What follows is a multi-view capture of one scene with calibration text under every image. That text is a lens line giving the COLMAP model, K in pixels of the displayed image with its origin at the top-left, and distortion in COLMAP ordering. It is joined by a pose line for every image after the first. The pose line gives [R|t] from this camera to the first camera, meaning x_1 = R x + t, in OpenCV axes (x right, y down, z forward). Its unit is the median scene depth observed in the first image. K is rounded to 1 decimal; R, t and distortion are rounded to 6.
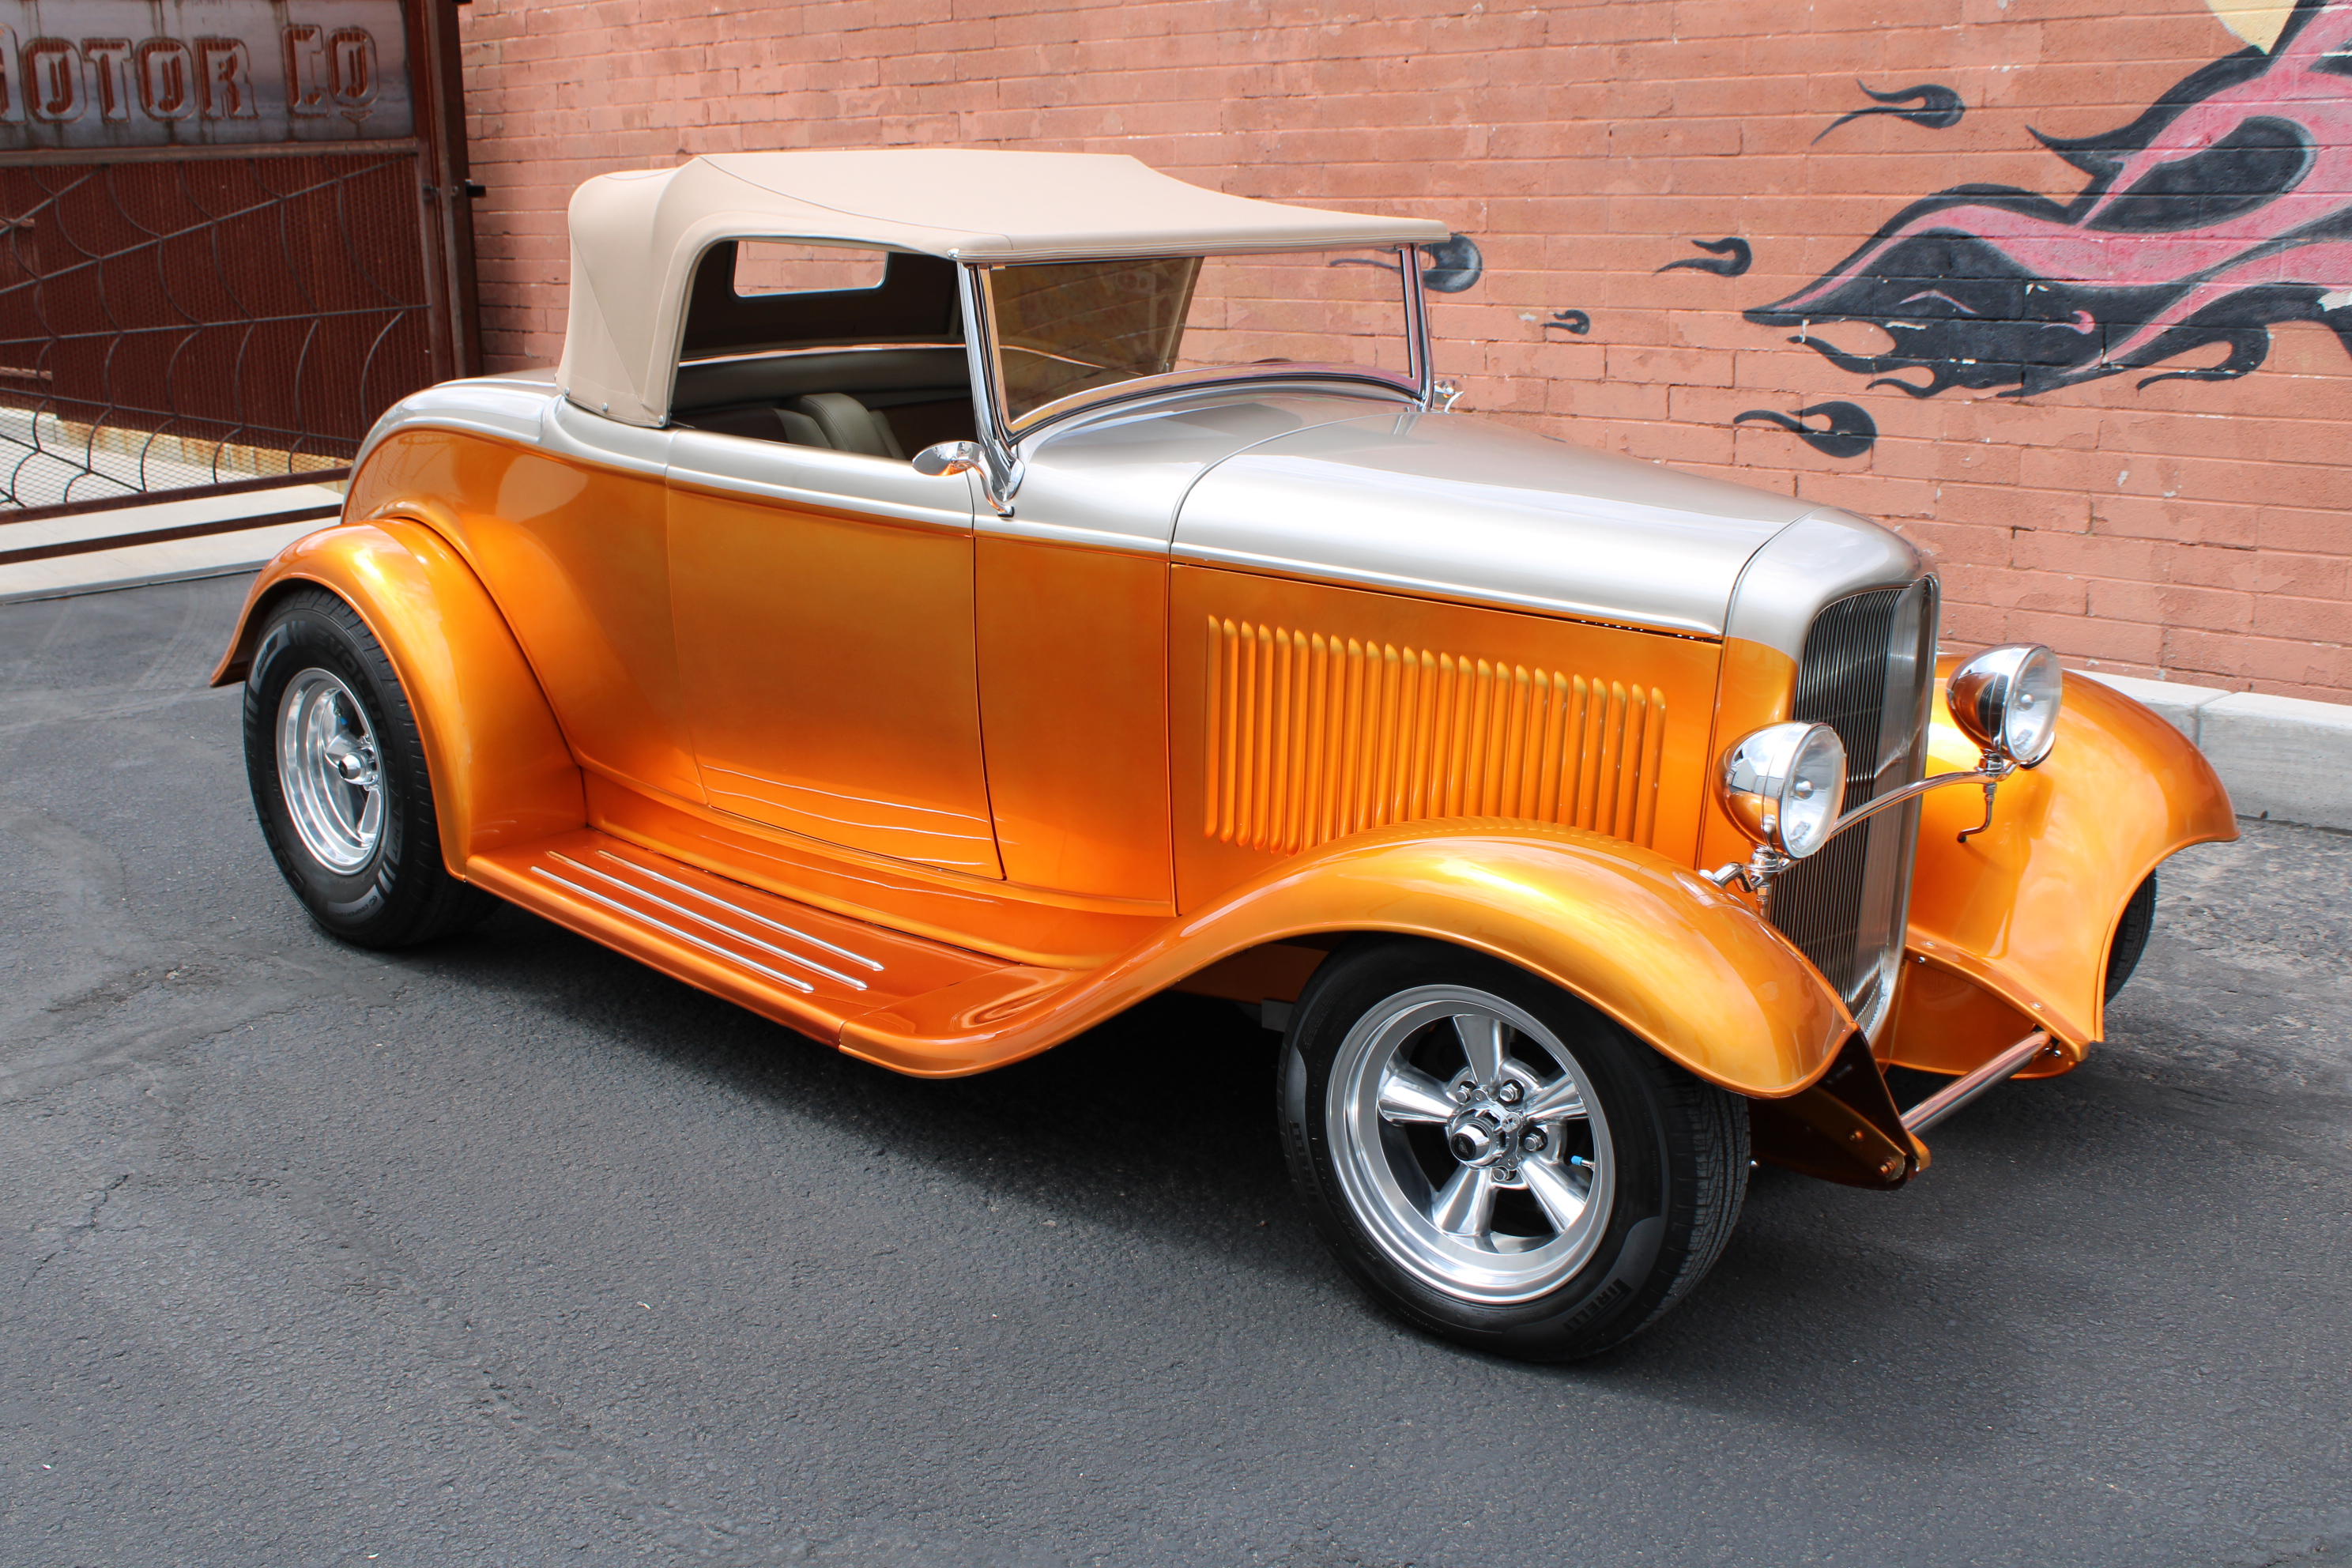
lens RADIAL K [[2424.8, 0, 1164.5], [0, 2424.8, 789.2], [0, 0, 1]] dist [-0.133015, 0.160741]
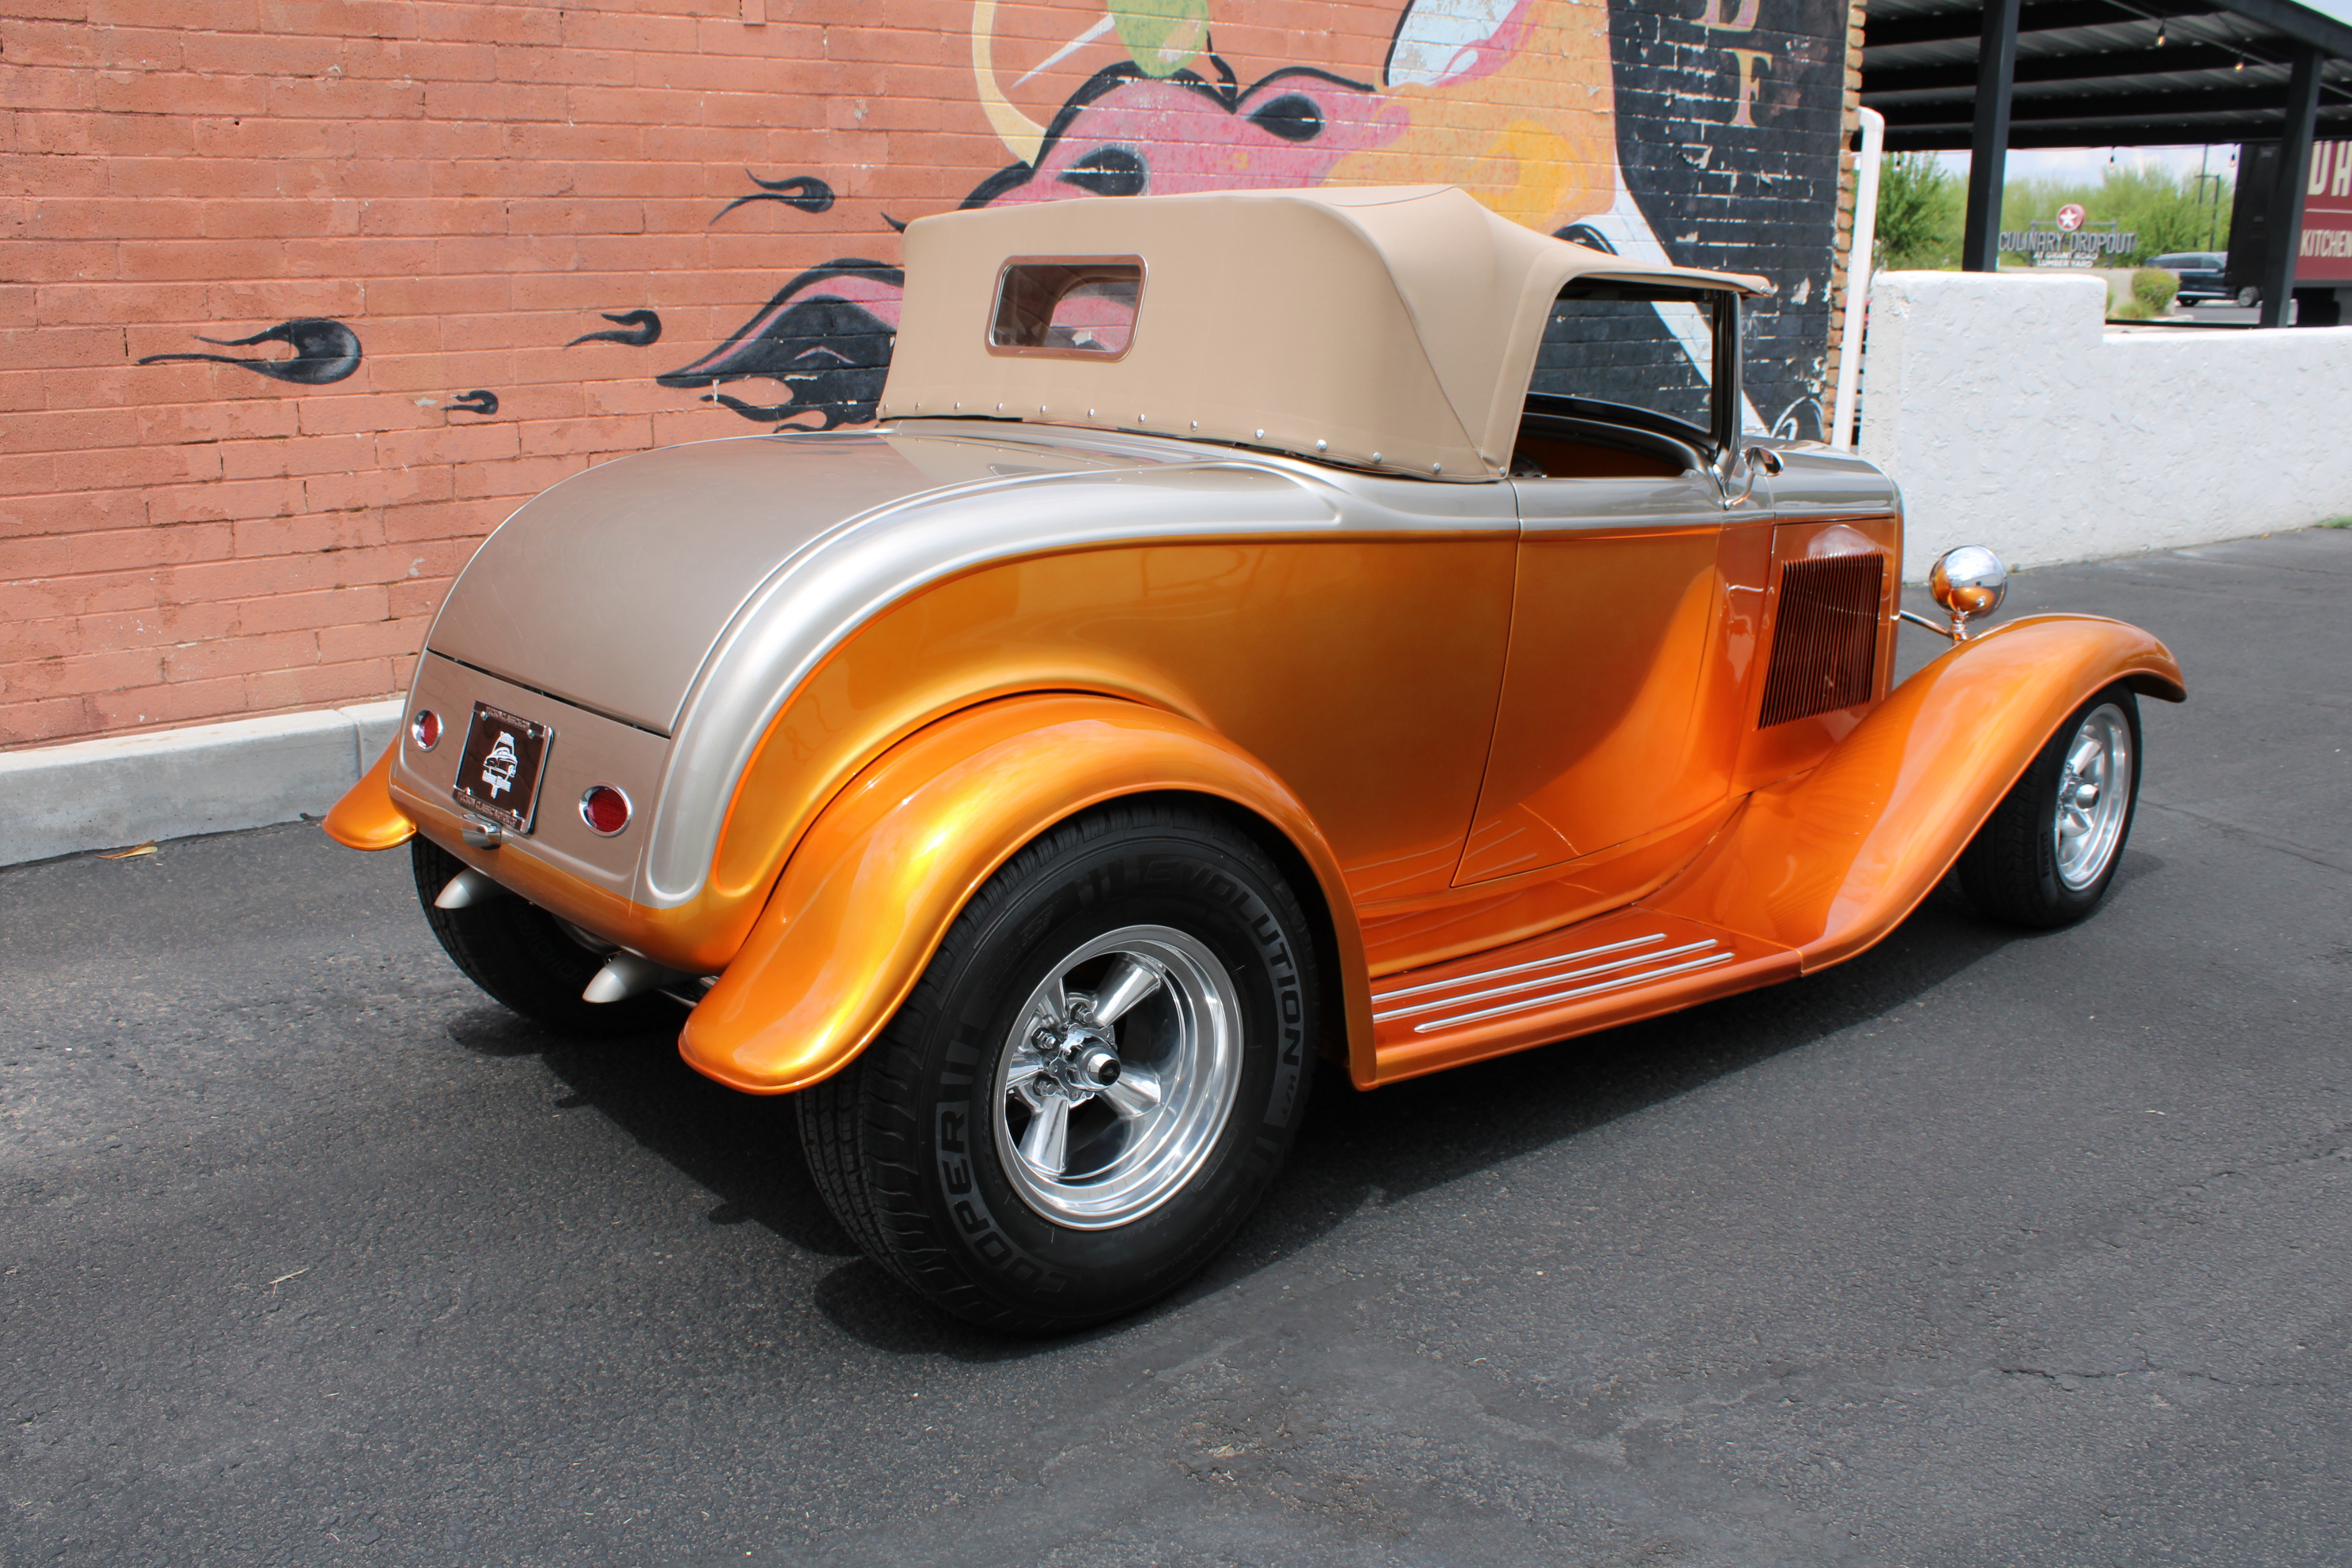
lens RADIAL K [[2047.4, 0, 1145.0], [0, 2047.4, 785.3], [0, 0, 1]] dist [-0.162722, 0.147781]
pose [[0.160079, -0.225038, 0.961110, -0.647365], [0.240605, 0.953194, 0.183110, -0.138149], [-0.957332, 0.201936, 0.206732, 0.641067]]
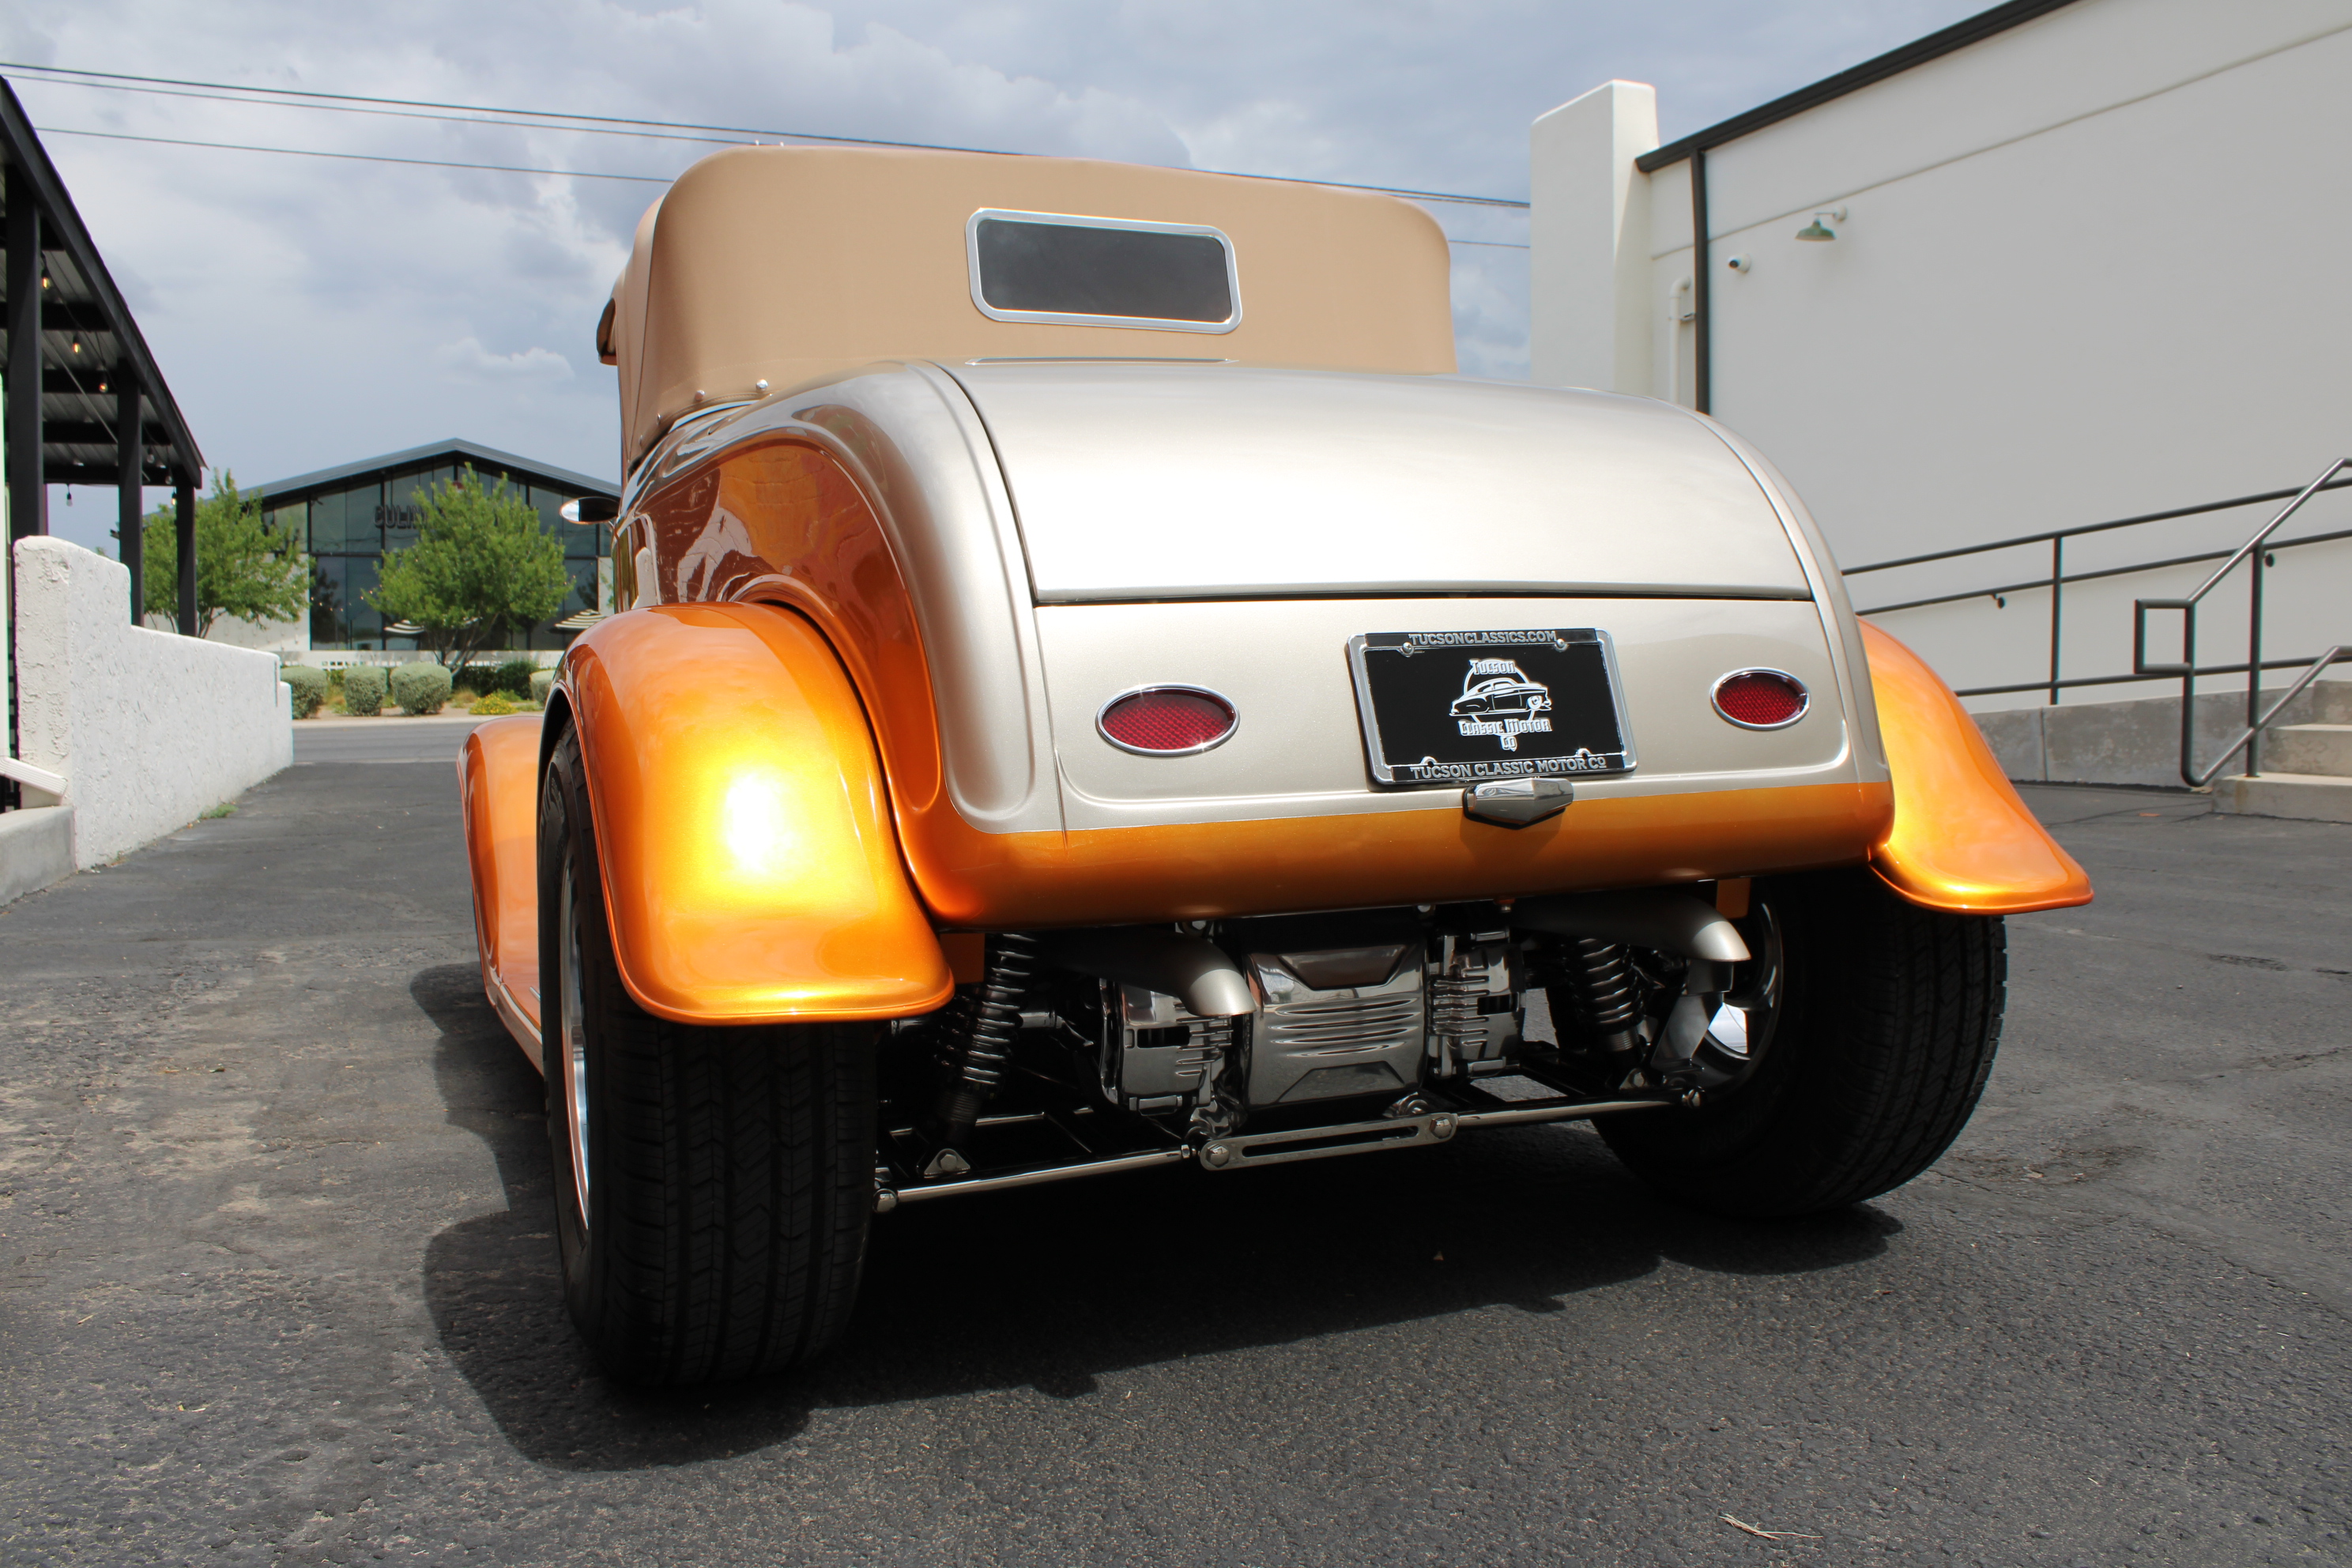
lens RADIAL K [[1956.6, 0, 1167.1], [0, 1956.6, 781.6], [0, 0, 1]] dist [-0.166973, 0.136323]
pose [[-0.900650, 0.006560, 0.434496, -0.314274], [0.133207, 0.955916, 0.261688, -0.168140], [-0.413625, 0.293567, -0.861819, 1.159520]]
